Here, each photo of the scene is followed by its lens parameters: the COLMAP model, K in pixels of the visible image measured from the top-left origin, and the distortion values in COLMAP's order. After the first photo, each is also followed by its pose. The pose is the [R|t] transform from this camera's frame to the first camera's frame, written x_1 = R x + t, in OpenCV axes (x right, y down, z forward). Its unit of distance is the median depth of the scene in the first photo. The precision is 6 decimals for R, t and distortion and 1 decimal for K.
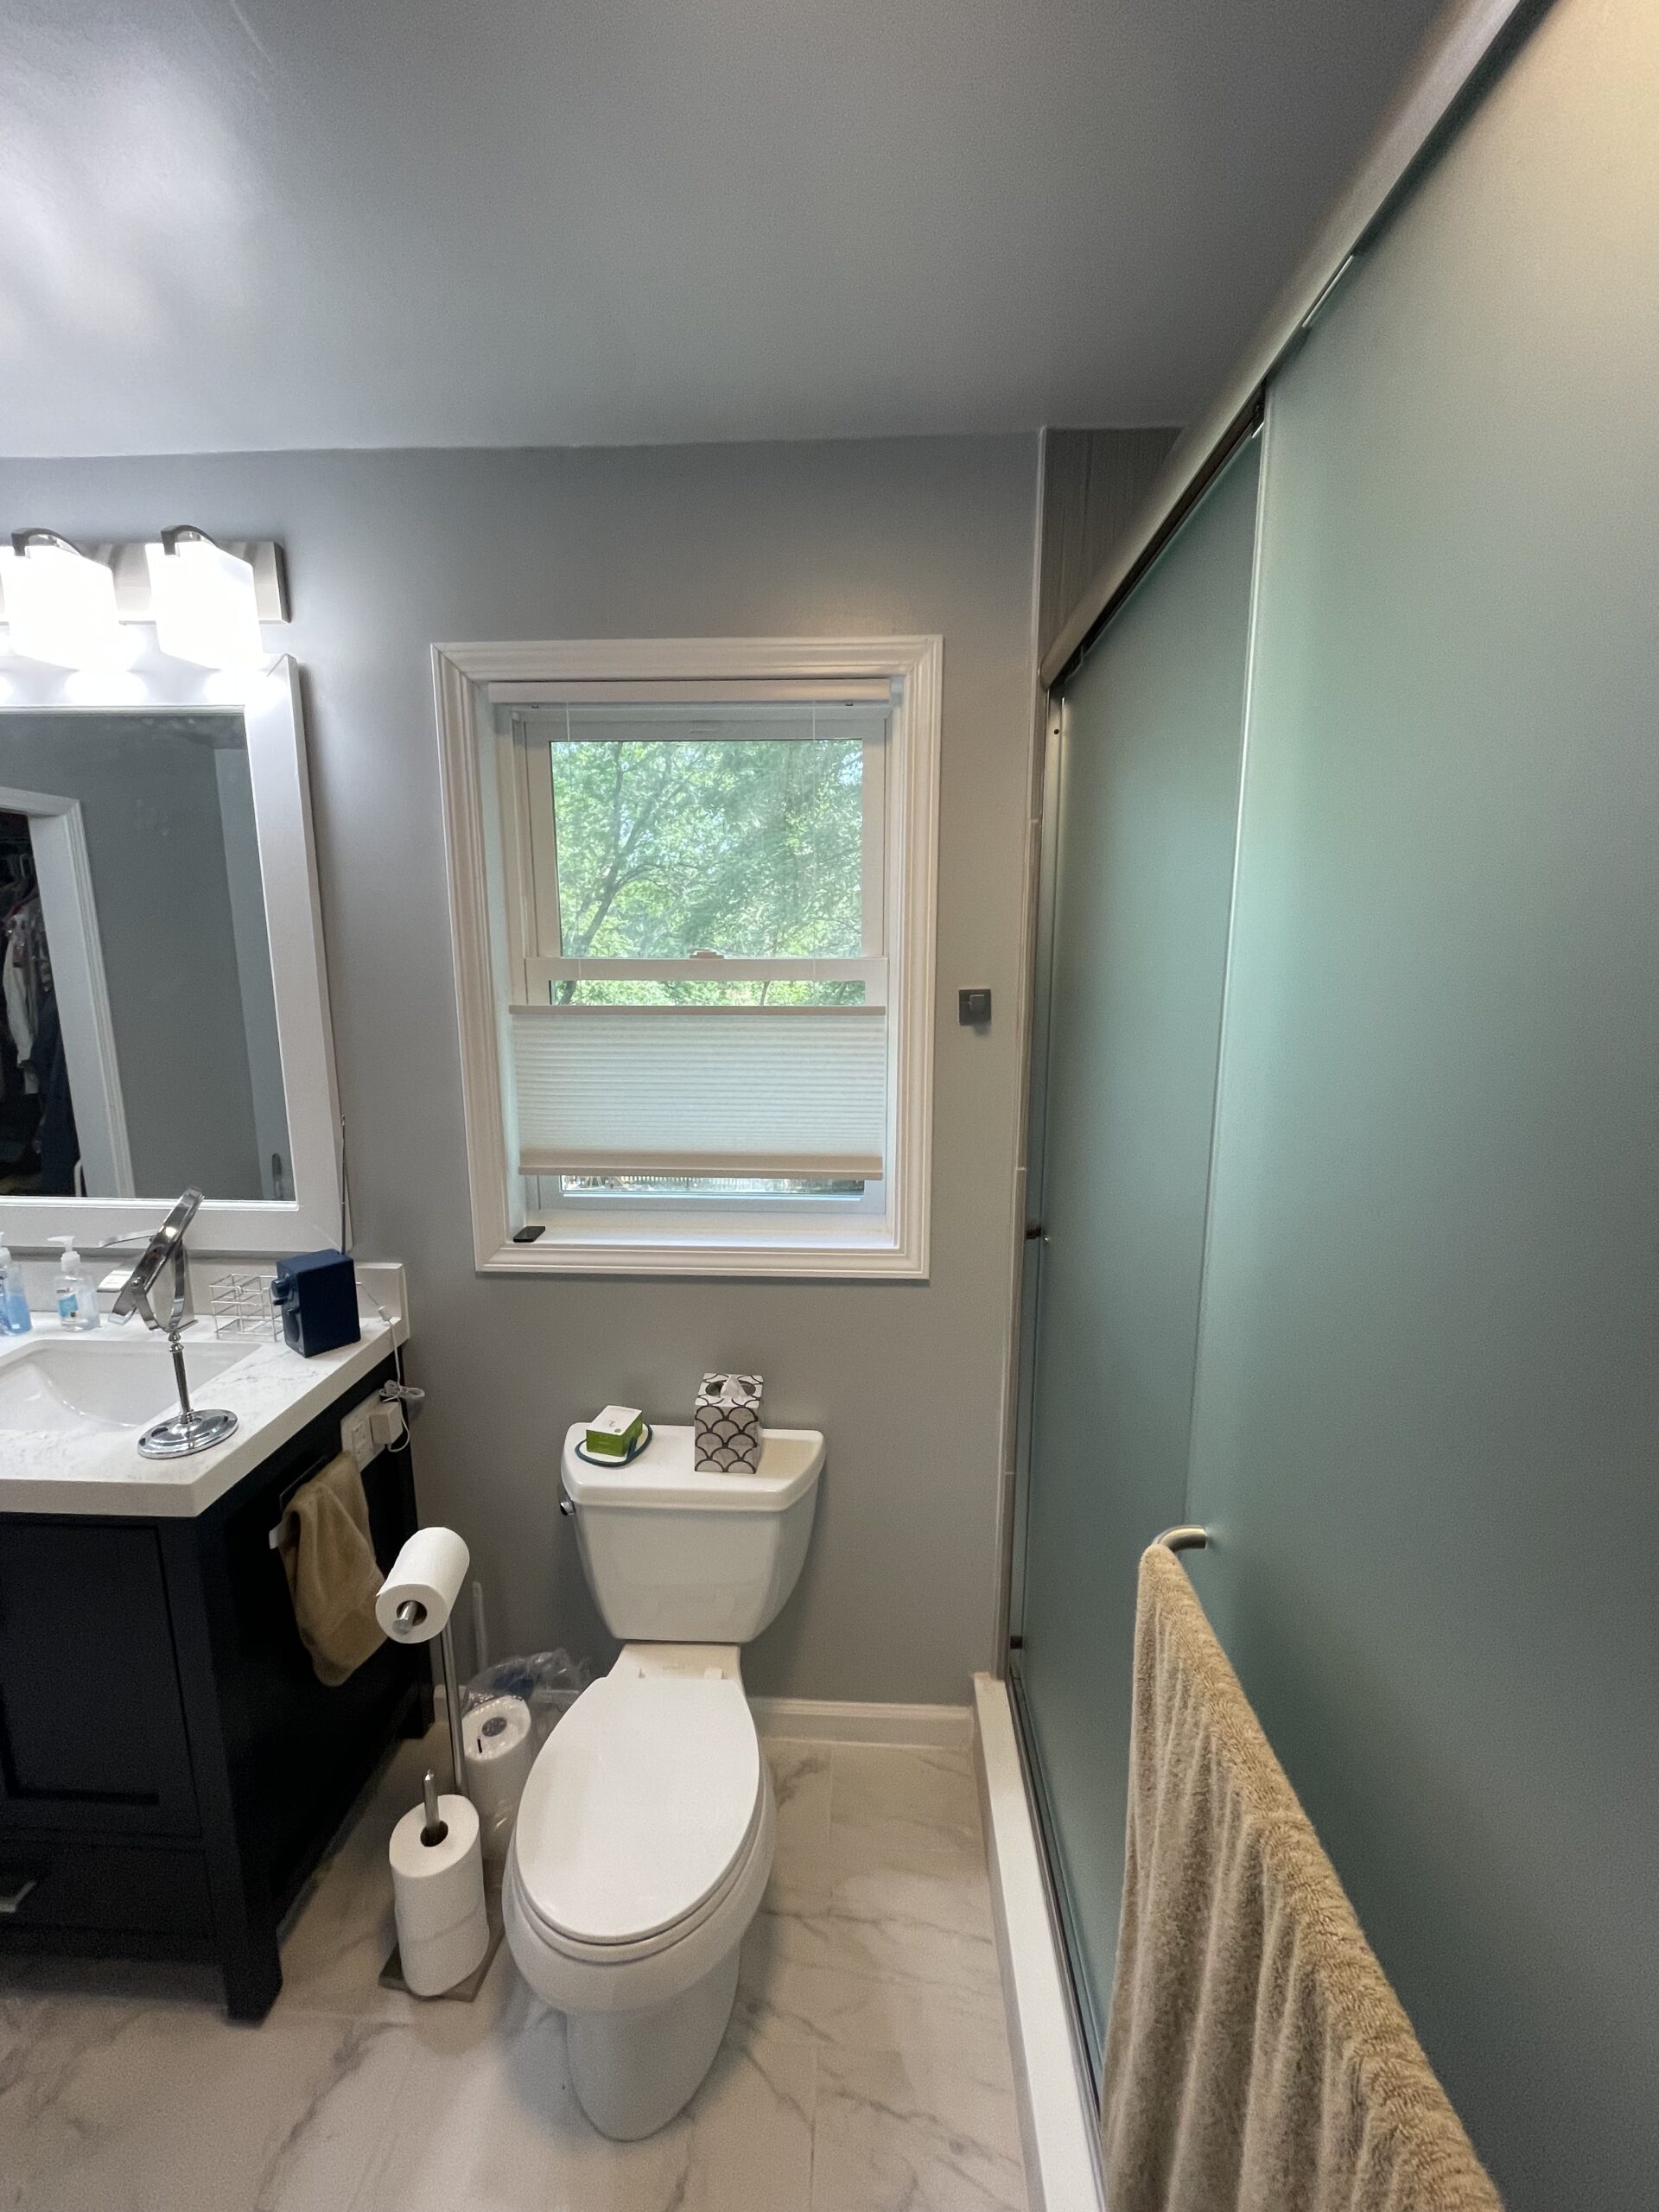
lens RADIAL K [[891.1, 0, 831.6], [0, 891.1, 1106.2], [0, 0, 1]] dist [-0.003238, -0.000602]
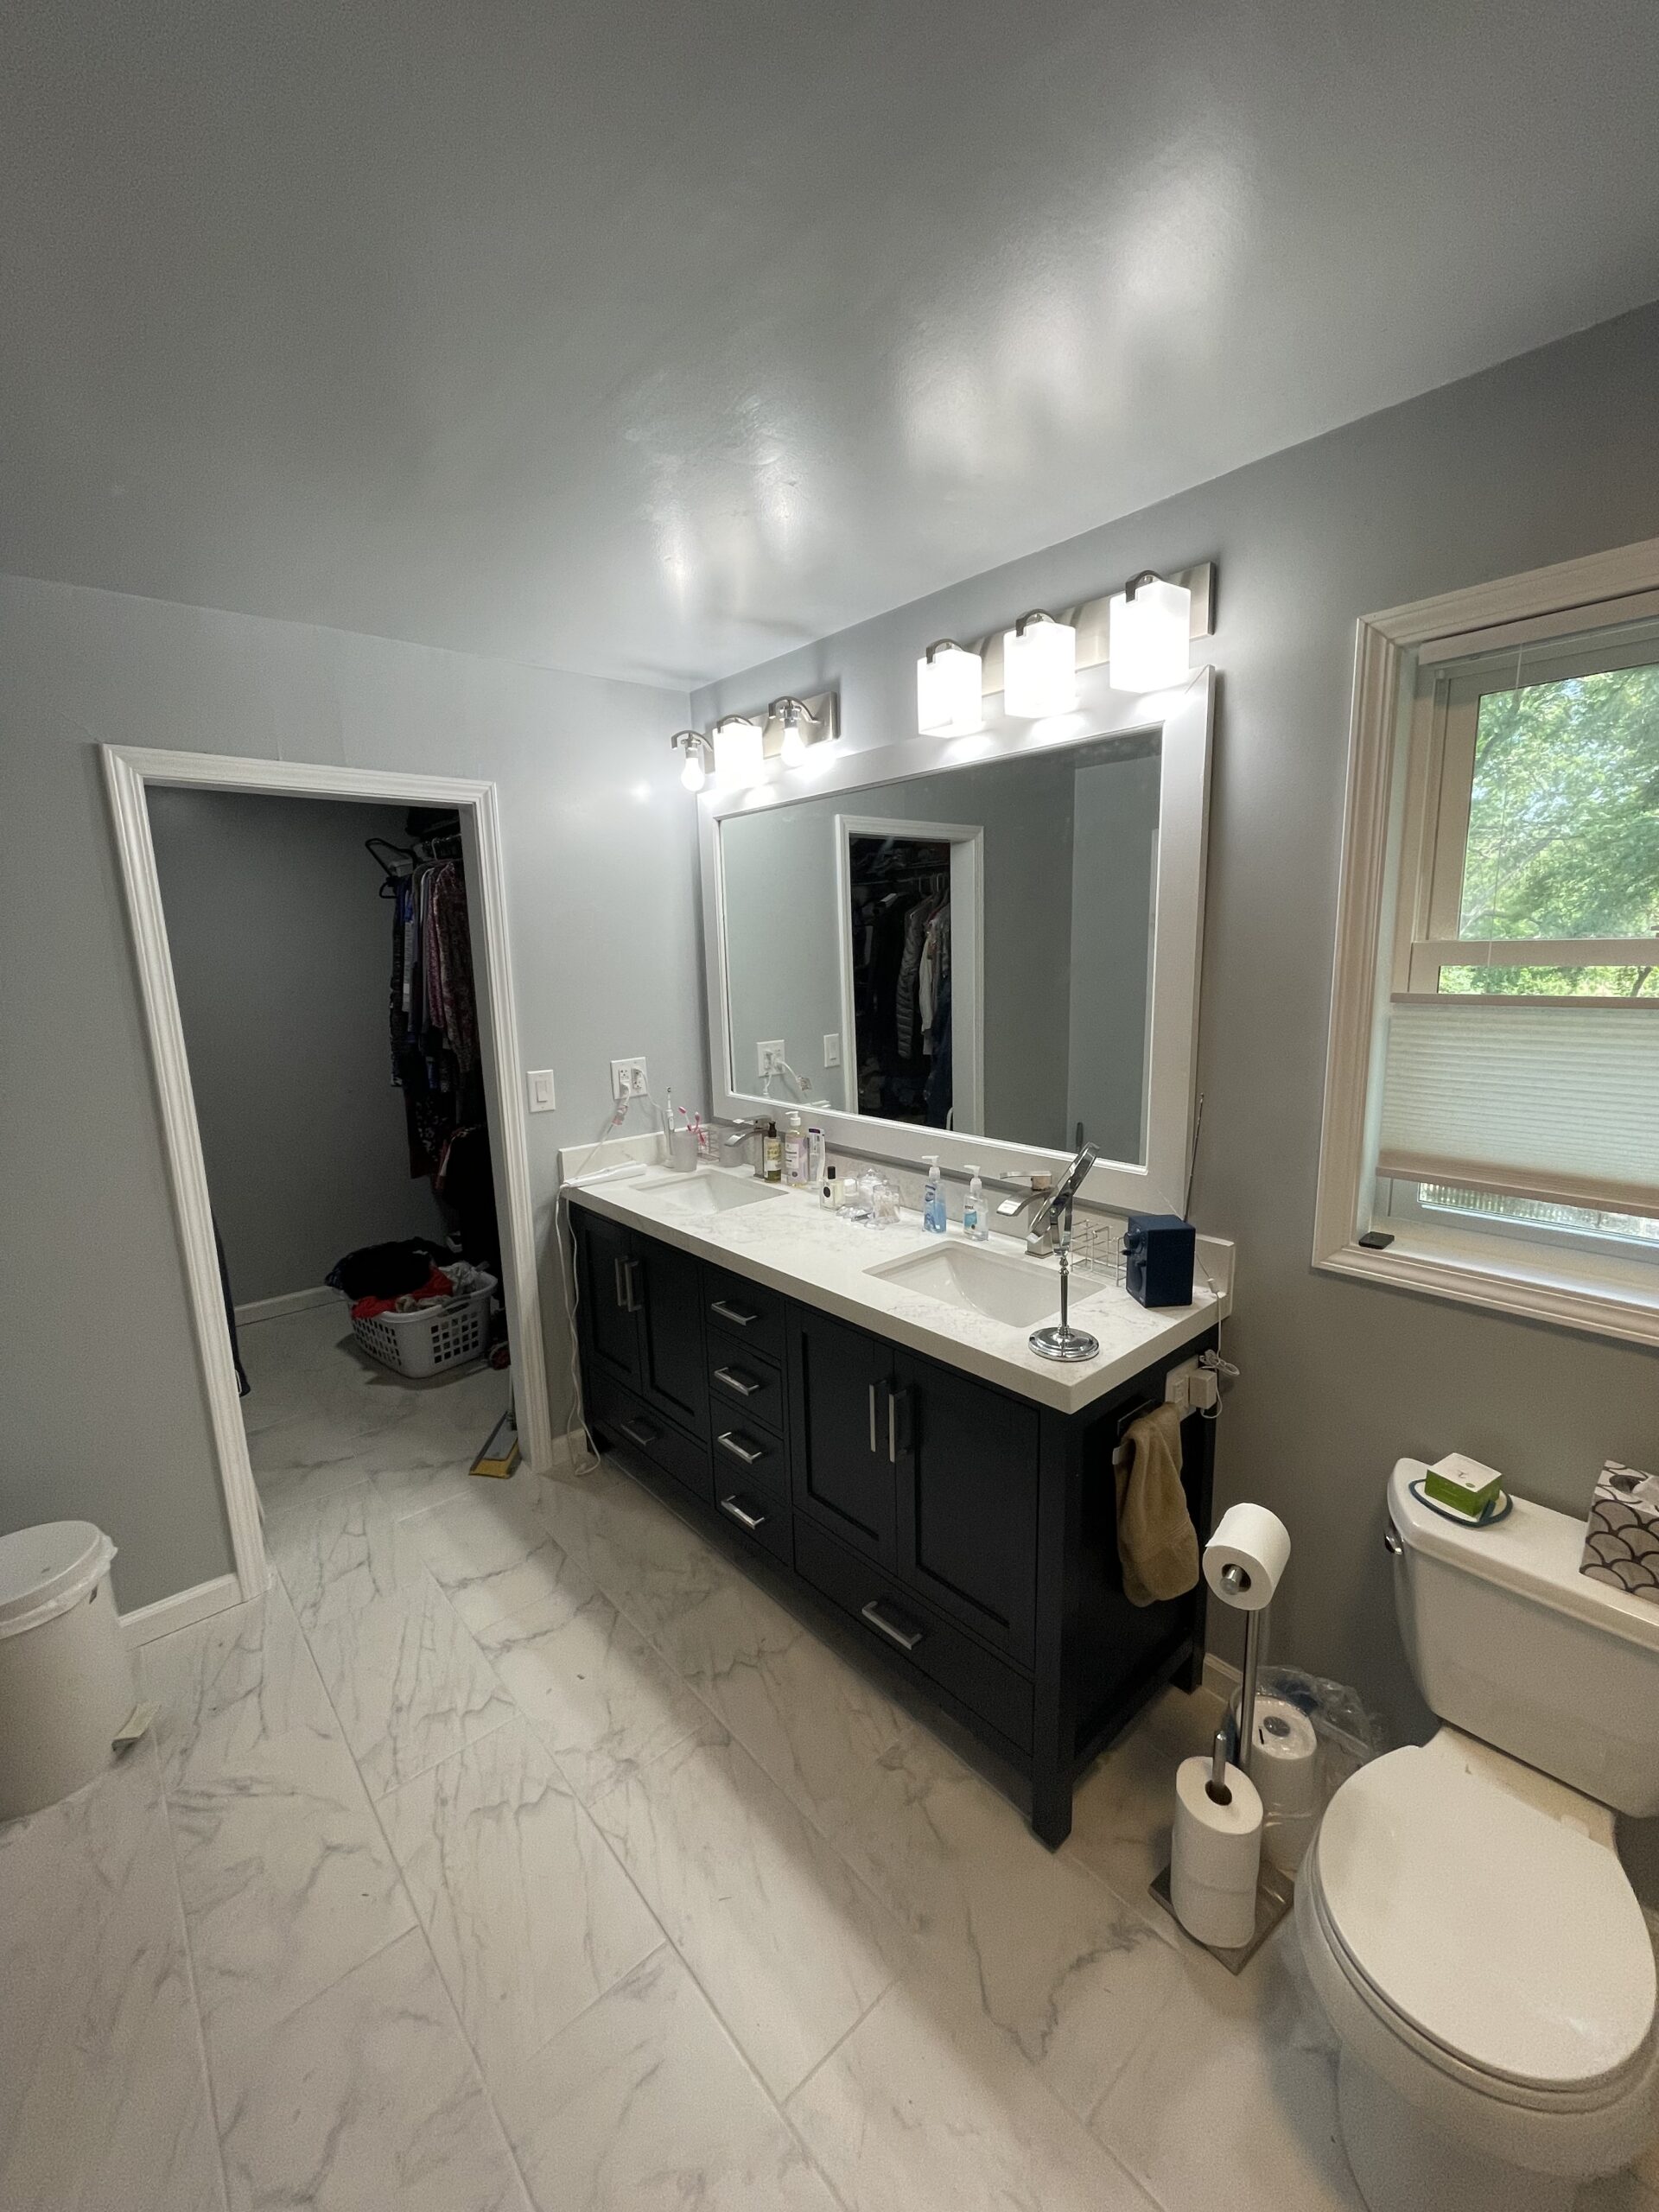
lens RADIAL K [[891.1, 0, 830.9], [0, 891.1, 1106.3], [0, 0, 1]] dist [-0.003238, -0.000602]
pose [[0.694520, 0.107027, -0.711468, -0.096566], [-0.099088, 0.993679, 0.052753, 0.013373], [0.712617, 0.033860, 0.700735, -0.063805]]
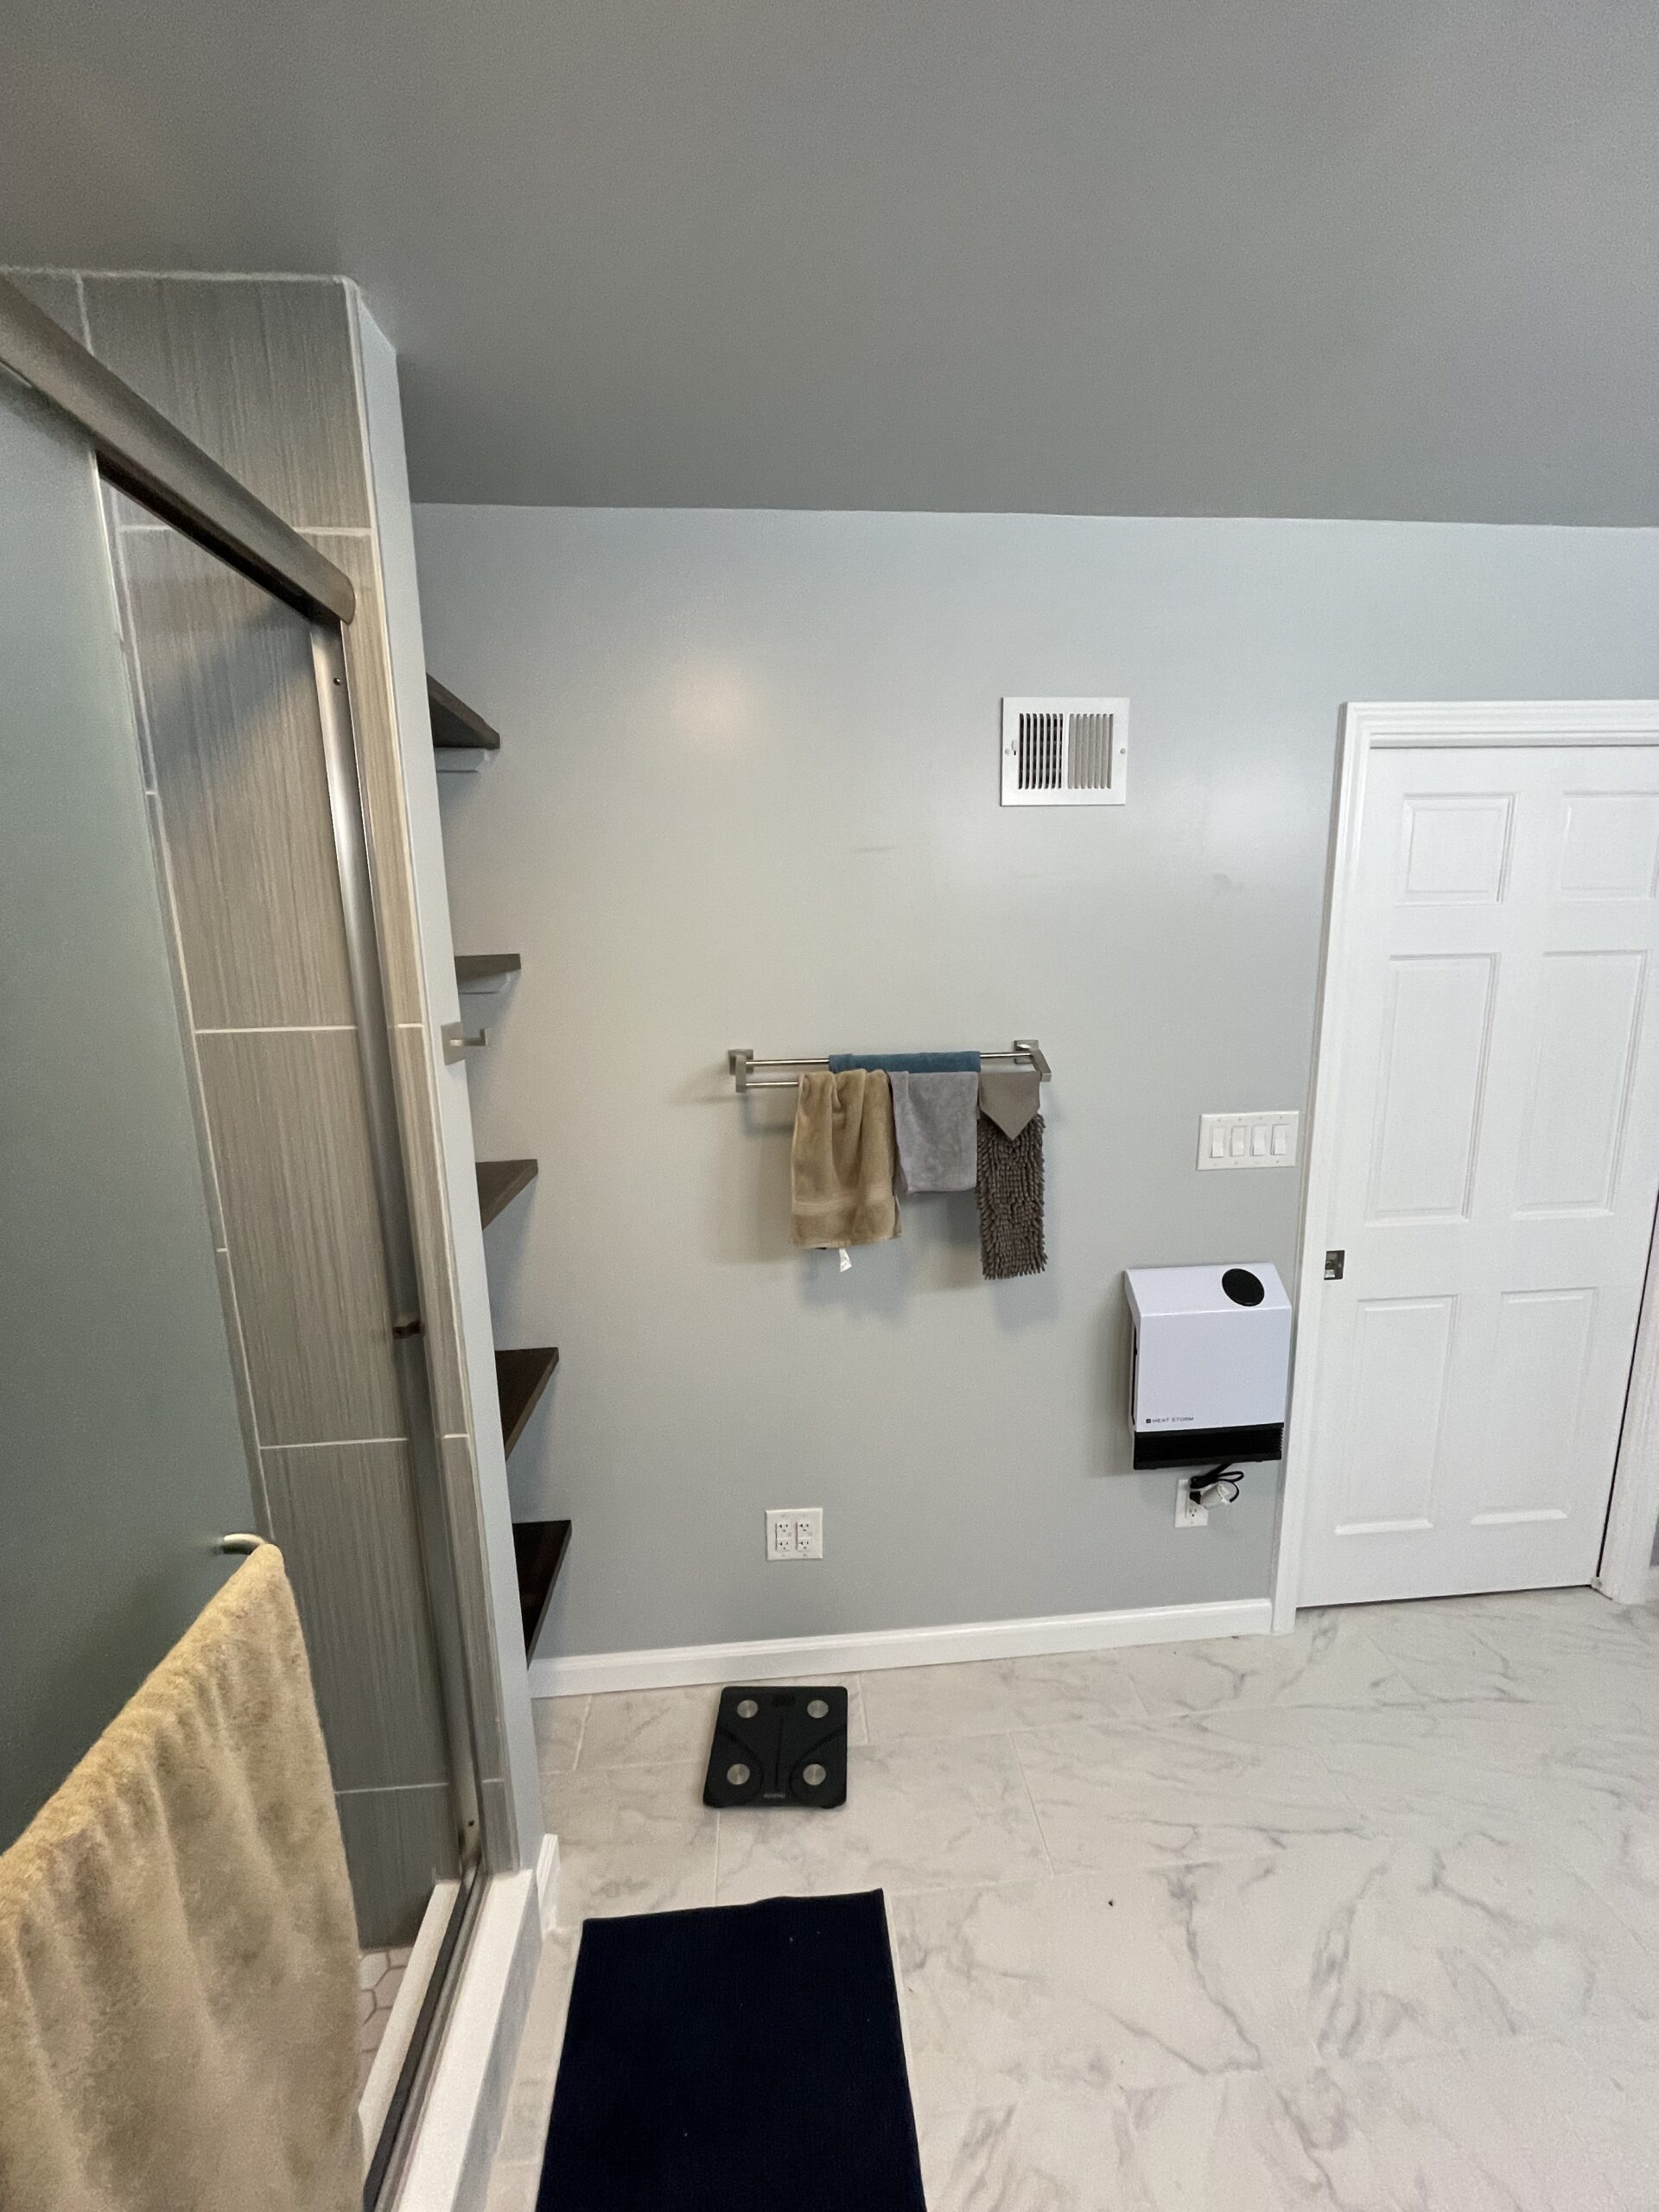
lens RADIAL K [[891.1, 0, 829.7], [0, 891.1, 1106.1], [0, 0, 1]] dist [-0.003238, -0.000602]
pose [[-0.992483, 0.043429, -0.114414, -0.096487], [-0.000463, 0.933576, 0.358380, -0.138691], [0.122378, 0.355740, -0.926538, 0.691490]]
